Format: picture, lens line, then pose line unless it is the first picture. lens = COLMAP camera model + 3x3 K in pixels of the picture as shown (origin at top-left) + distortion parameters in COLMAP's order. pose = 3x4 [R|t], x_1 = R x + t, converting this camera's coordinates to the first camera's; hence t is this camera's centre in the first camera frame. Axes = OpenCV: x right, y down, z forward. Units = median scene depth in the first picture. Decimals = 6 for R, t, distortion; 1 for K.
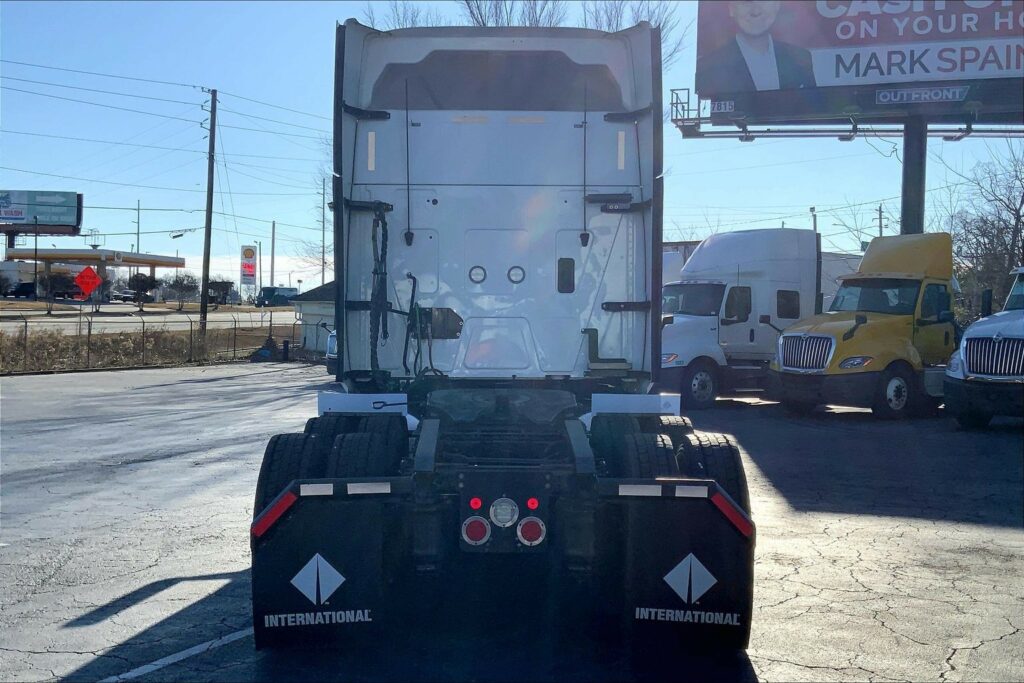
lens RADIAL K [[1113.2, 0, 518.8], [0, 1113.2, 338.7], [0, 0, 1]] dist [0.029355, 0.000000]
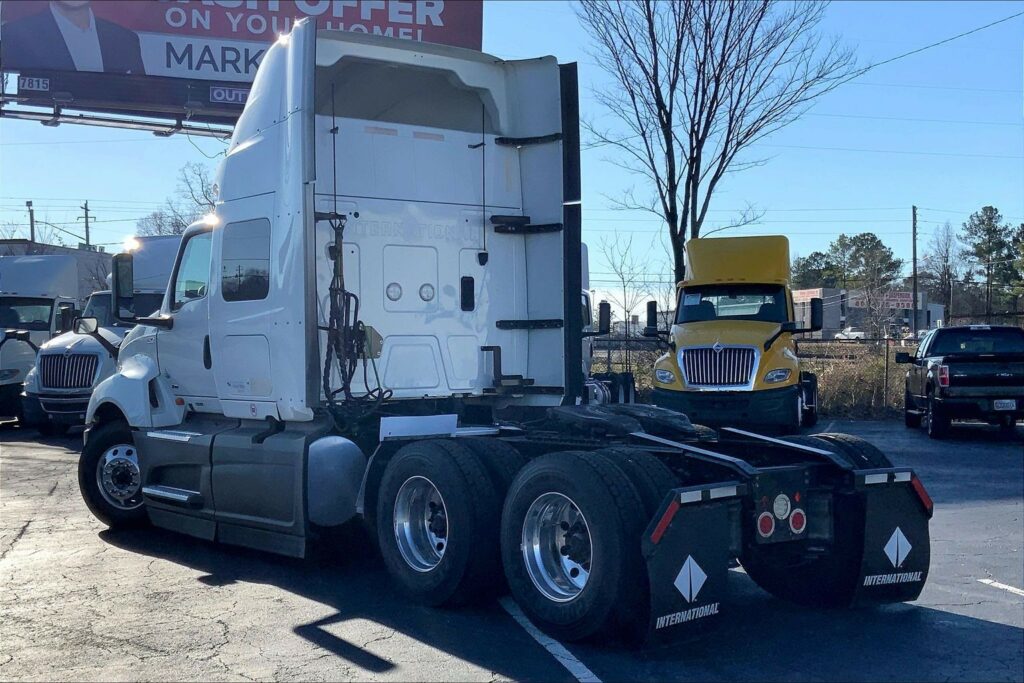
lens RADIAL K [[1223.2, 0, 512.3], [0, 1223.2, 341.9], [0, 0, 1]] dist [0.094900, 0.000000]
pose [[0.831523, -0.007418, 0.555441, -0.541552], [0.012329, 0.999911, -0.005105, -0.006824], [-0.555353, 0.011093, 0.831540, 0.051022]]
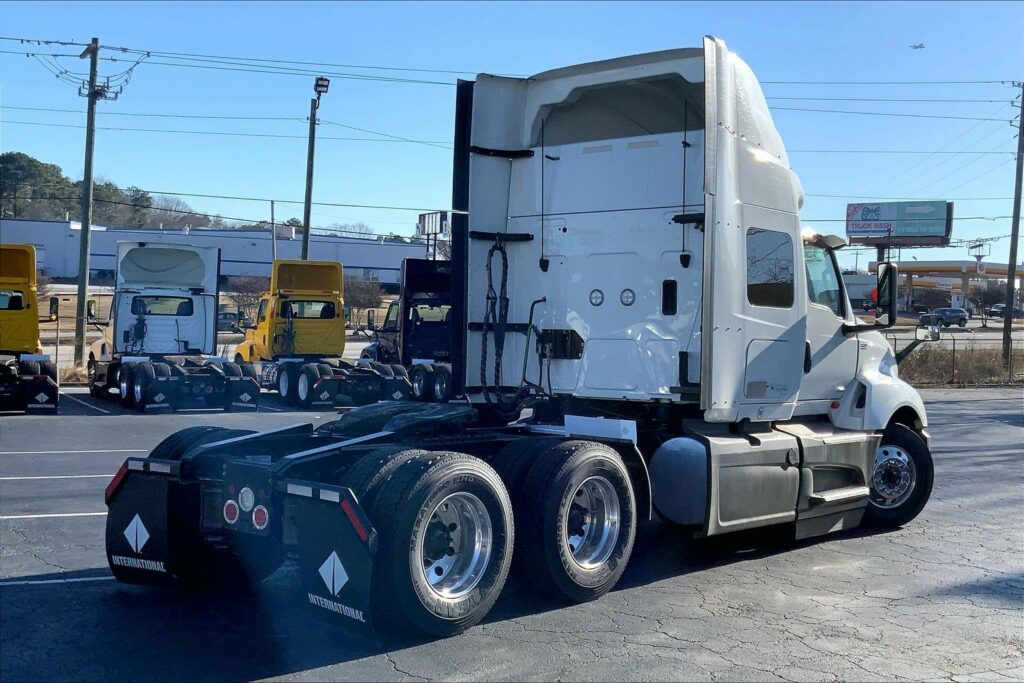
lens RADIAL K [[1223.2, 0, 557.2], [0, 1223.2, 305.1], [0, 0, 1]] dist [0.094900, 0.000000]
pose [[0.743607, -0.004099, -0.668604, 0.649663], [-0.023935, 0.999177, -0.032745, -0.011692], [0.668188, 0.040352, 0.742897, 0.120960]]
